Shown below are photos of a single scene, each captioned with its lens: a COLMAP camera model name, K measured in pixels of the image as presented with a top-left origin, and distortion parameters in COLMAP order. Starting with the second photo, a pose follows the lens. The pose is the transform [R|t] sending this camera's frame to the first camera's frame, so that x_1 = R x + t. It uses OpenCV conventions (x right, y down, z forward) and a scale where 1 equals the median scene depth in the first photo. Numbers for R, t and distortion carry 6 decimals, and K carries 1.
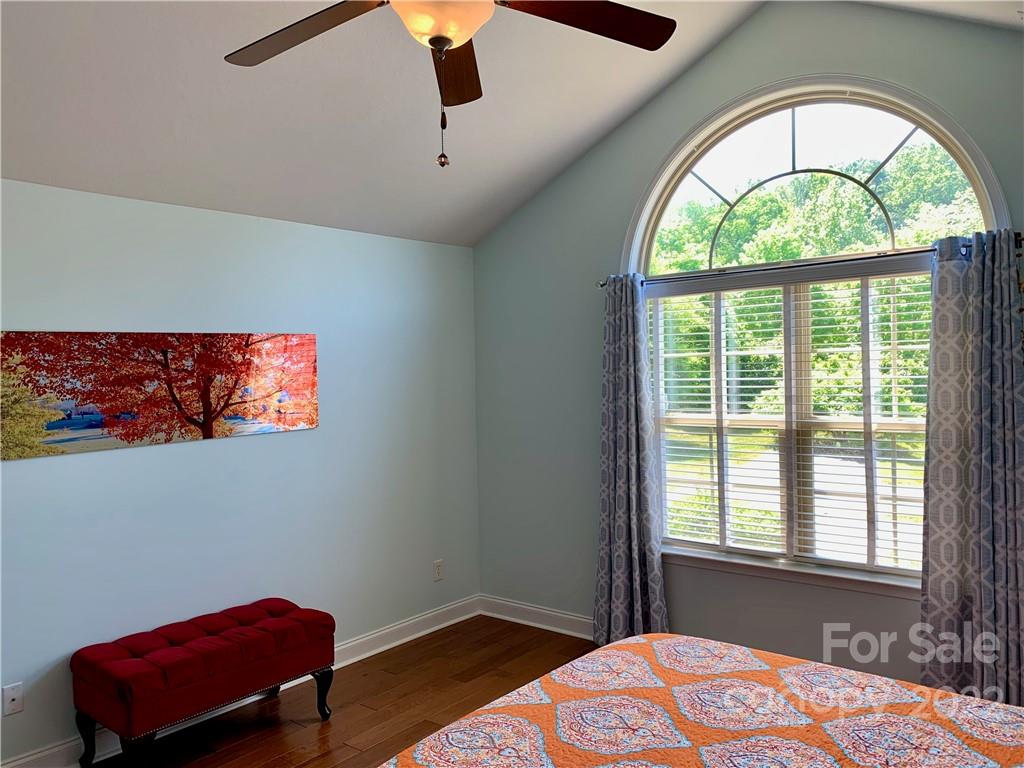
lens RADIAL K [[822.8, 0, 510.7], [0, 822.8, 380.2], [0, 0, 1]] dist [0.053926, -0.042844]
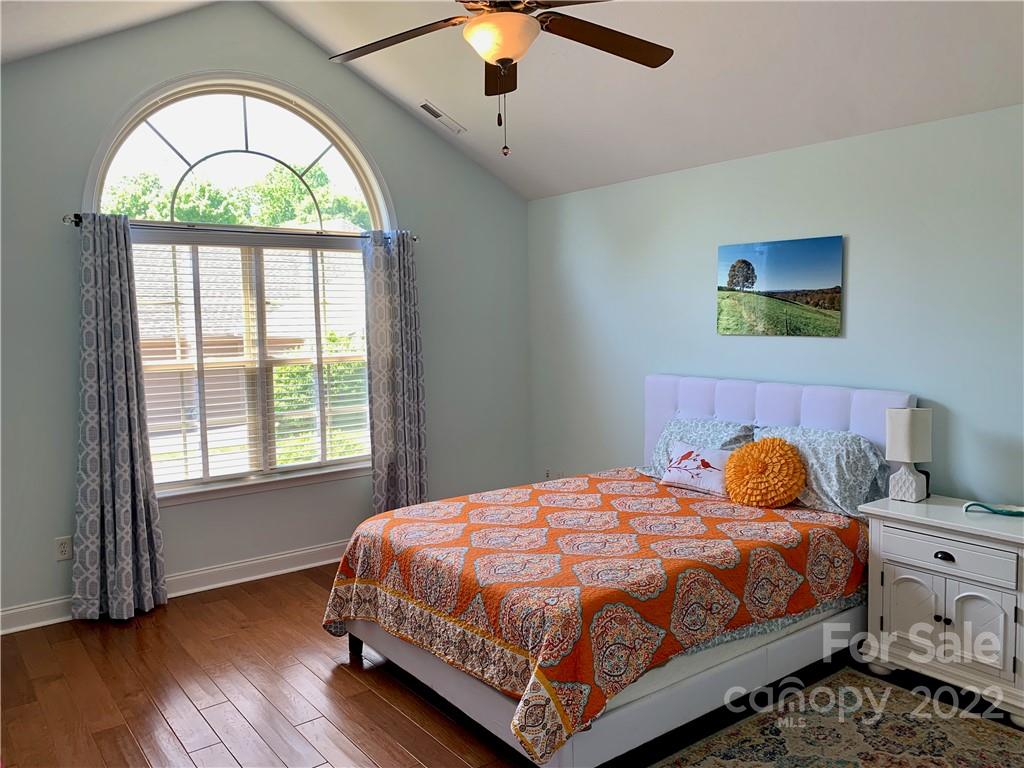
lens RADIAL K [[822.8, 0, 511.8], [0, 822.8, 387.8], [0, 0, 1]] dist [0.053926, -0.042844]
pose [[0.215234, -0.064078, 0.974458, -0.791612], [0.020967, 0.997918, 0.060989, 0.023912], [-0.976337, 0.007305, 0.216130, 0.390593]]
